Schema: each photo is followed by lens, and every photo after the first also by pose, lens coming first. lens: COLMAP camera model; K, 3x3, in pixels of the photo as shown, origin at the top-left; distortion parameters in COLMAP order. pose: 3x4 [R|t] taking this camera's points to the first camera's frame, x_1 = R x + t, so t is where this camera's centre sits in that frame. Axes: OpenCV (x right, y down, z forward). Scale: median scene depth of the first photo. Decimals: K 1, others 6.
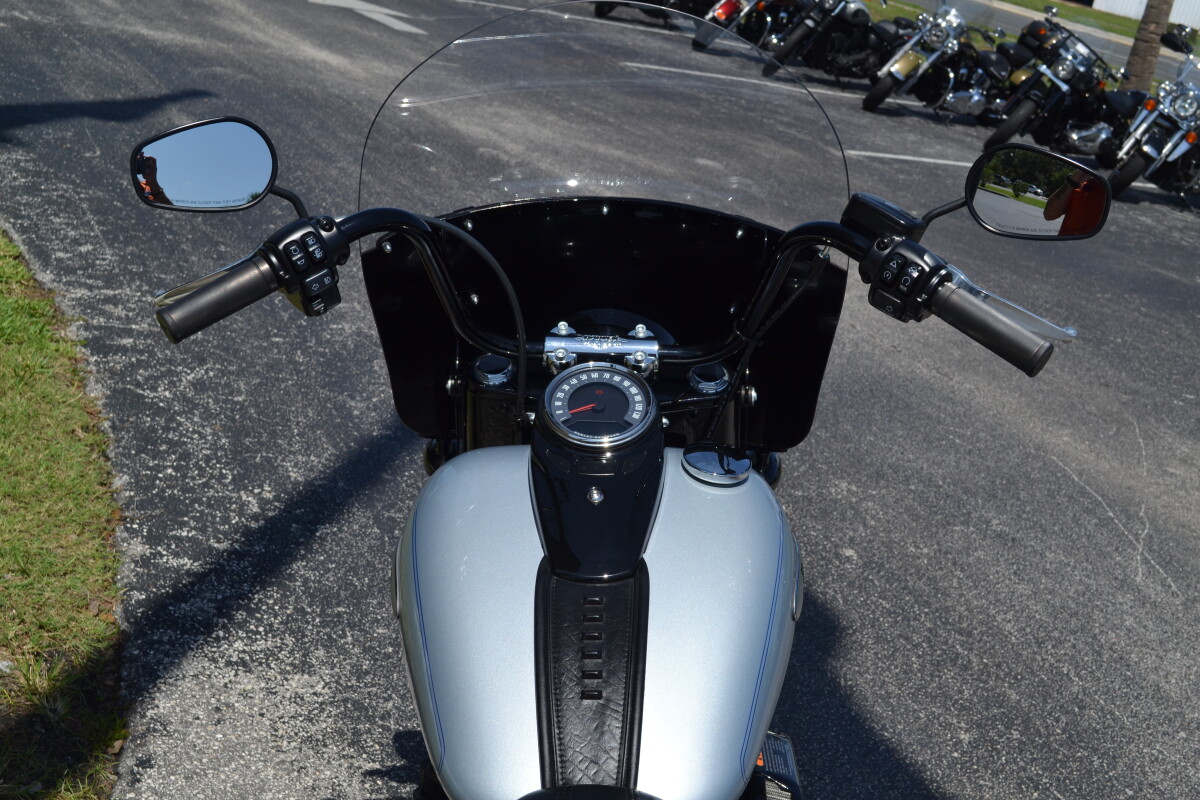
lens RADIAL K [[1643.5, 0, 596.1], [0, 1643.5, 398.2], [0, 0, 1]] dist [-0.035194, 0.000000]
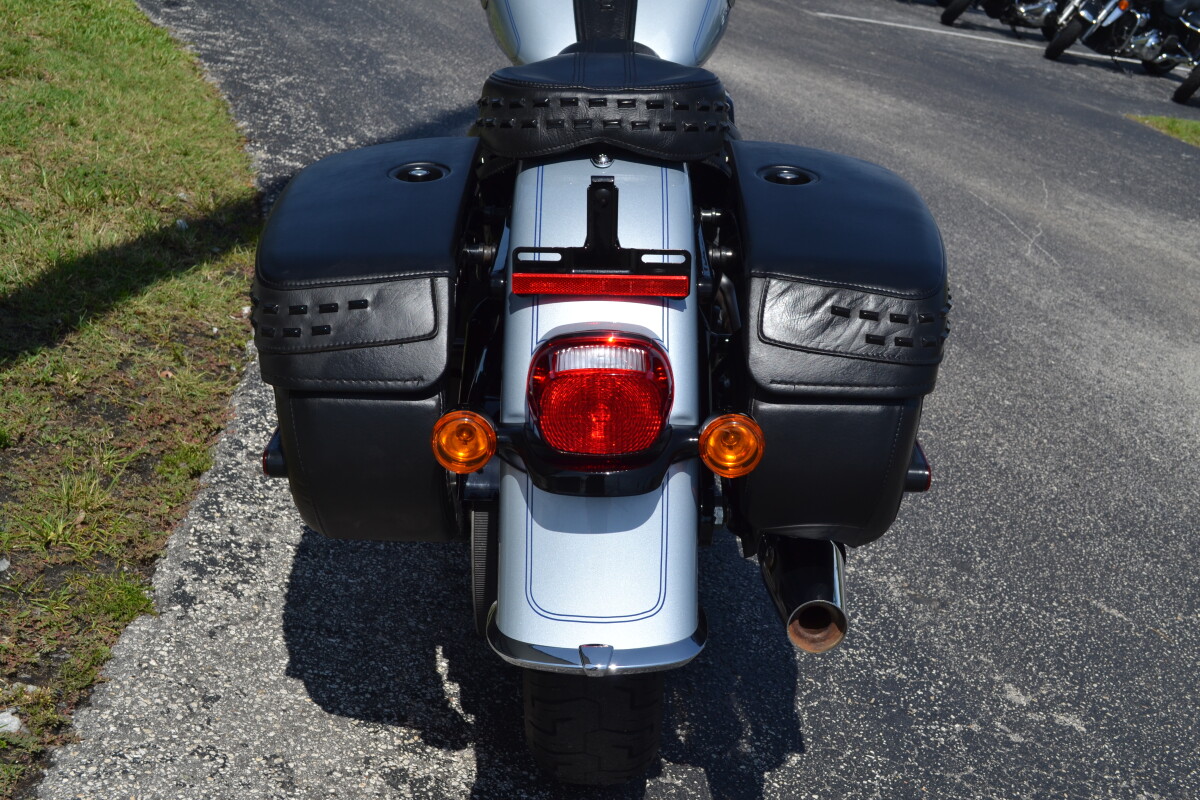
lens RADIAL K [[1550.7, 0, 597.0], [0, 1550.7, 397.7], [0, 0, 1]] dist [-0.041016, 0.000000]
pose [[0.999994, -0.001267, 0.003254, -0.005919], [0.001101, 0.998722, 0.050537, 0.162053], [-0.003313, -0.050533, 0.998717, -0.202068]]
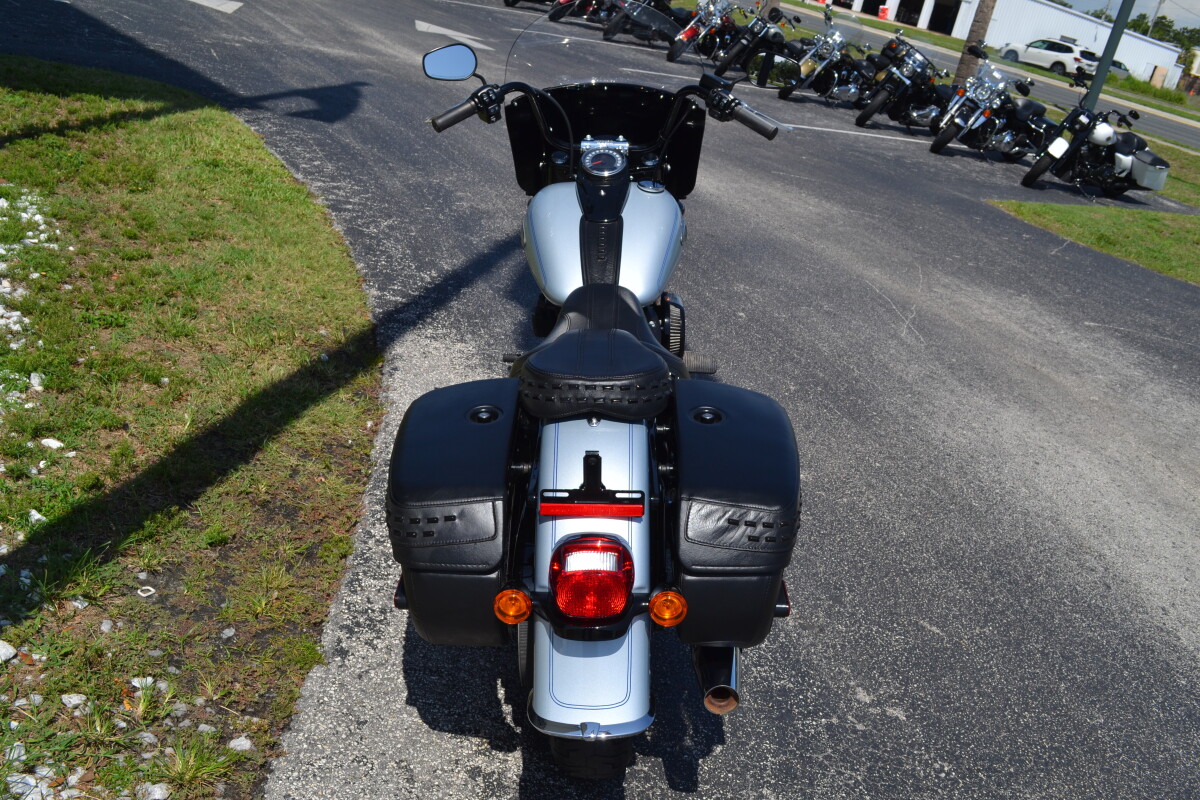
lens RADIAL K [[1146.8, 0, 595.0], [0, 1146.8, 402.6], [0, 0, 1]] dist [-0.075955, 0.000000]
pose [[0.999905, -0.008493, -0.010853, 0.001549], [0.009284, 0.997142, 0.074972, 0.088215], [0.010186, -0.075065, 0.997127, -0.279786]]
